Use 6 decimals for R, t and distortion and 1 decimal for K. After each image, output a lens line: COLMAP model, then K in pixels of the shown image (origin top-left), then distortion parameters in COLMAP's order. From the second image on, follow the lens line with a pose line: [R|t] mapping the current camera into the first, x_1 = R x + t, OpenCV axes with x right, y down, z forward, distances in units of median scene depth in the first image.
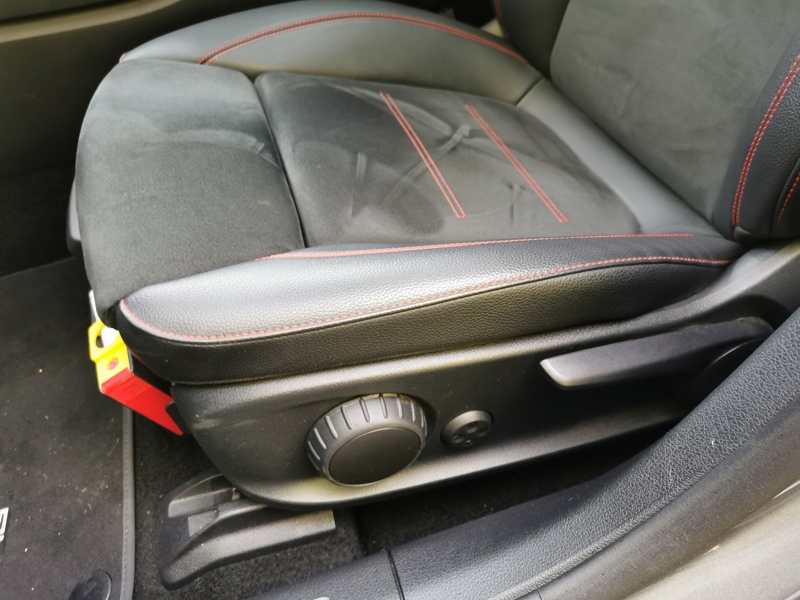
lens RADIAL K [[617.3, 0, 399.8], [0, 617.3, 301.7], [0, 0, 1]] dist [0.005576, -0.014708]
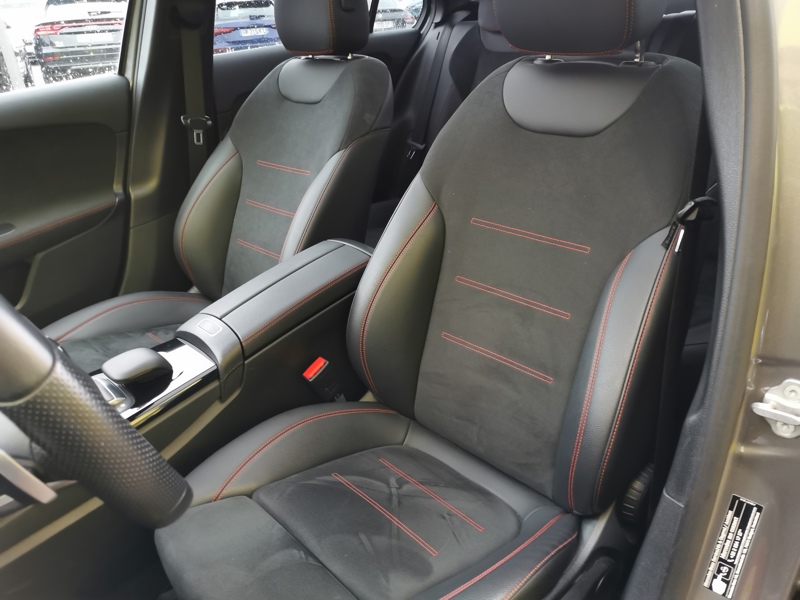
lens RADIAL K [[617.3, 0, 398.6], [0, 617.3, 300.3], [0, 0, 1]] dist [0.005576, -0.014708]
pose [[0.894370, -0.211437, 0.394204, -0.454321], [0.327640, 0.909610, -0.255466, -0.333977], [-0.304557, 0.357638, 0.882803, -0.615254]]
